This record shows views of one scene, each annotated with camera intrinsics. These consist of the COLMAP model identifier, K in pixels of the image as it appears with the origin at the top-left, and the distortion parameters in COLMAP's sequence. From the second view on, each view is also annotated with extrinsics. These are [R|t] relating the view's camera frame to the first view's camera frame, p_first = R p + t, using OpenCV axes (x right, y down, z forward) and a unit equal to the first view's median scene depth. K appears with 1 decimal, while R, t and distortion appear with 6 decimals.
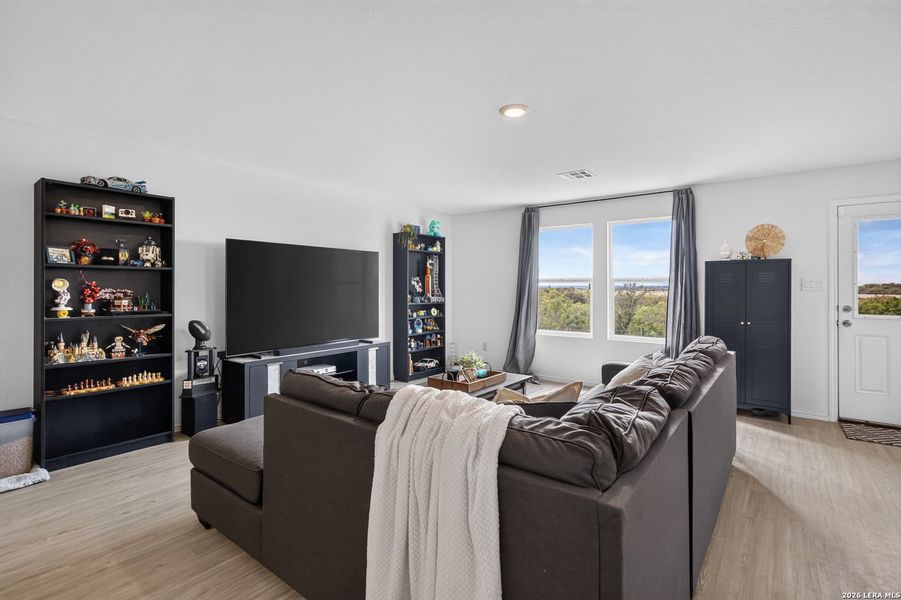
lens RADIAL K [[429.0, 0, 449.9], [0, 429.0, 283.1], [0, 0, 1]] dist [-0.000294, 0.004060]
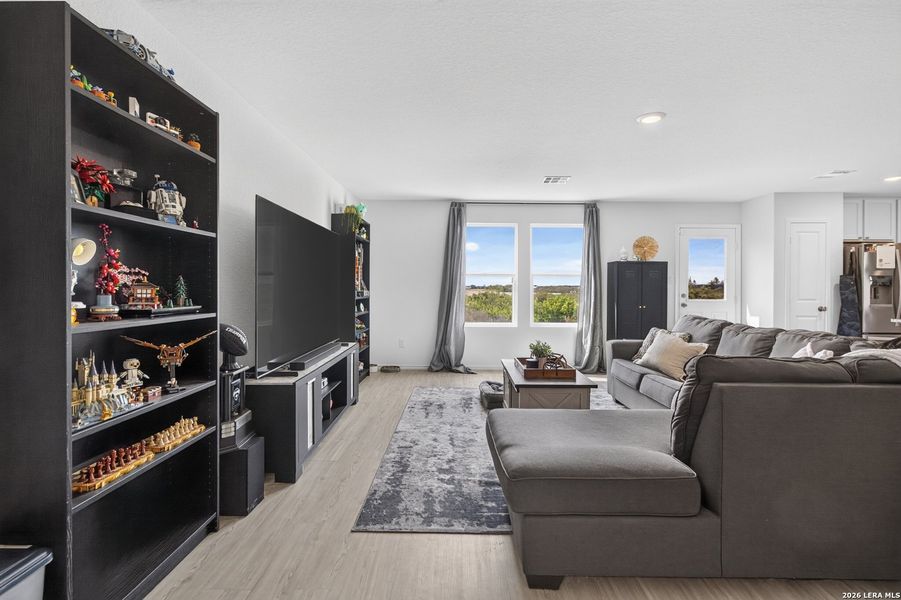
lens RADIAL K [[429.0, 0, 456.7], [0, 429.0, 290.6], [0, 0, 1]] dist [-0.000294, 0.004060]
pose [[0.788837, -0.002462, 0.614597, -0.742137], [-0.008148, 0.999862, 0.014464, 0.029811], [-0.614548, -0.016417, 0.788708, 0.336930]]
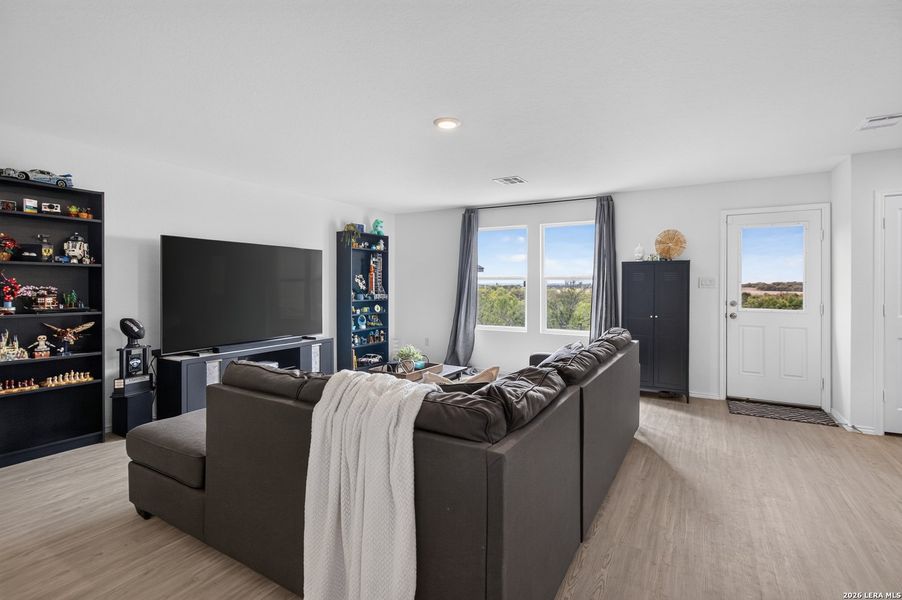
lens RADIAL K [[429.5, 0, 453.2], [0, 429.5, 284.9], [0, 0, 1]] dist [-0.000294, 0.004060]
pose [[0.991952, 0.000843, 0.126609, 0.021291], [-0.002151, 0.999946, 0.010195, -0.000944], [-0.126594, -0.010386, 0.991900, -0.072355]]
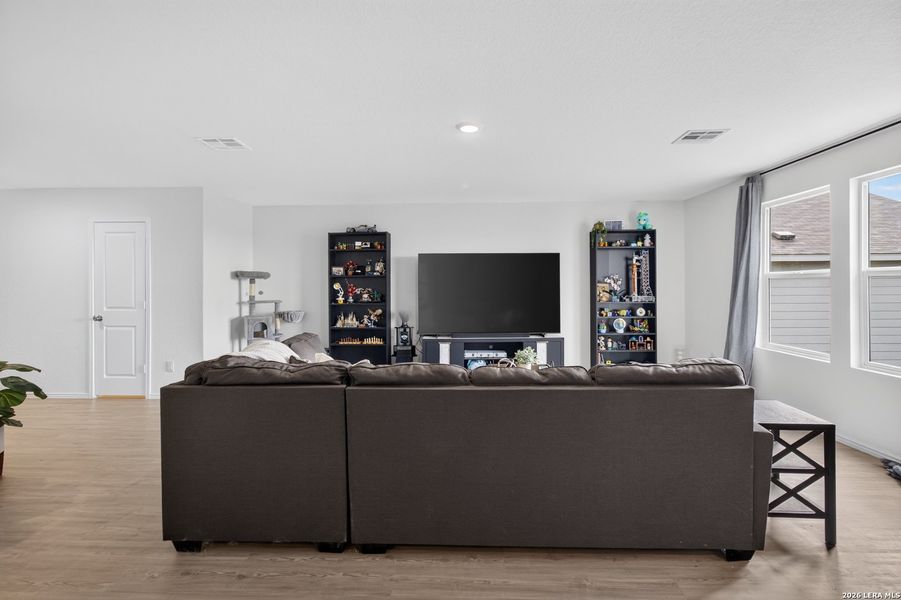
lens RADIAL K [[429.0, 0, 460.1], [0, 429.0, 287.3], [0, 0, 1]] dist [-0.000294, 0.004060]
pose [[0.591123, -0.001813, -0.806579, 0.831291], [0.014956, 0.999850, 0.008713, 0.000081], [0.806443, -0.017214, 0.591062, 0.260538]]
